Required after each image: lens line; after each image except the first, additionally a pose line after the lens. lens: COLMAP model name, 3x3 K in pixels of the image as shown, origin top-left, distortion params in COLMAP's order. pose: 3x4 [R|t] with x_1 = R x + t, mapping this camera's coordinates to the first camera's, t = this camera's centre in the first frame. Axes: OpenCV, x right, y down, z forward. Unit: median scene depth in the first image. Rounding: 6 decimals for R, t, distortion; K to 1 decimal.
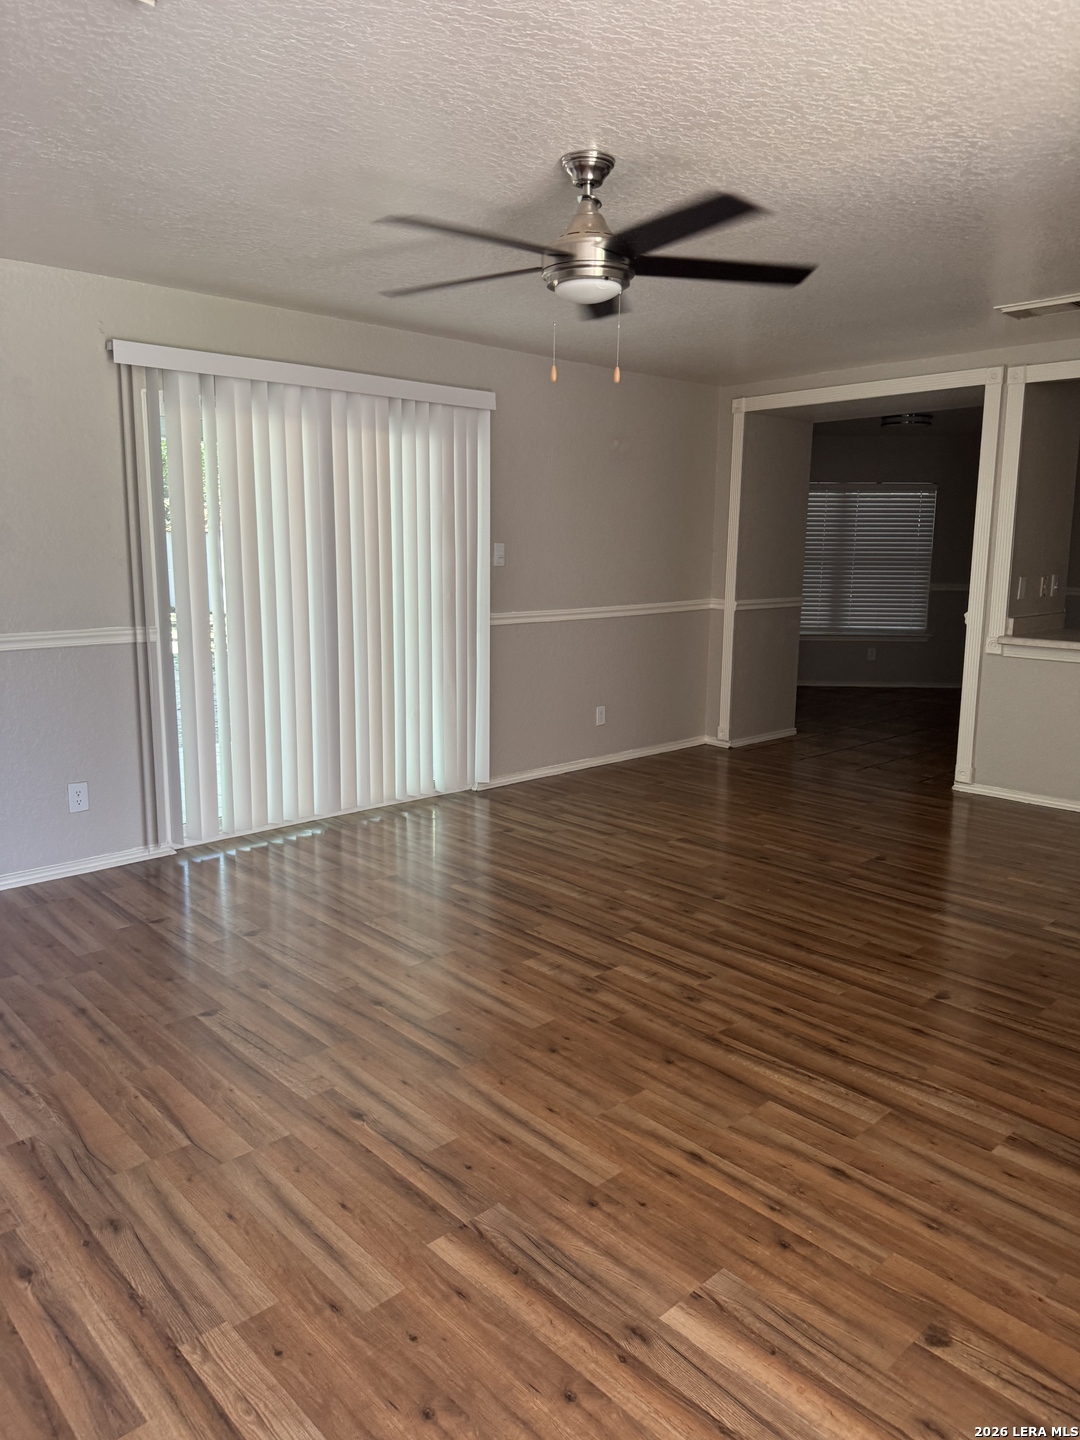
lens RADIAL K [[1009.5, 0, 540.0], [0, 1009.5, 720.0], [0, 0, 1]] dist [0.005404, -0.022945]
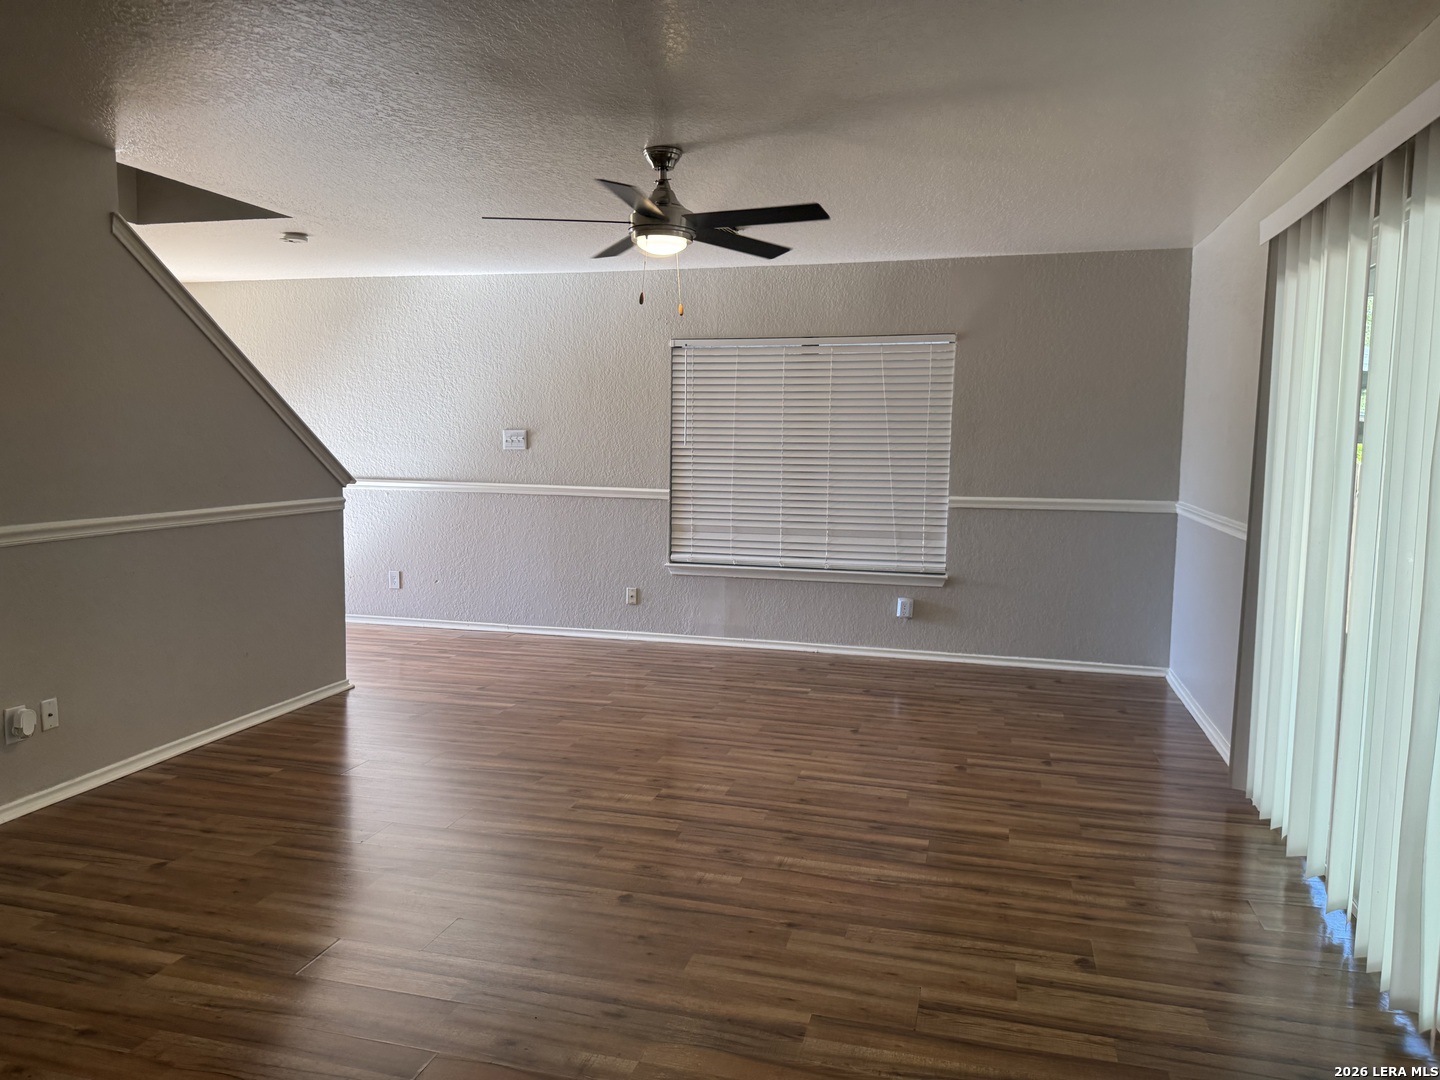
lens RADIAL K [[1009.5, 0, 724.5], [0, 1009.5, 544.5], [0, 0, 1]] dist [0.005404, -0.022945]
pose [[-0.845735, 0.040337, -0.532076, 0.602467], [-0.111165, 0.961941, 0.249622, -0.322419], [0.521894, 0.270263, -0.809064, 1.888718]]
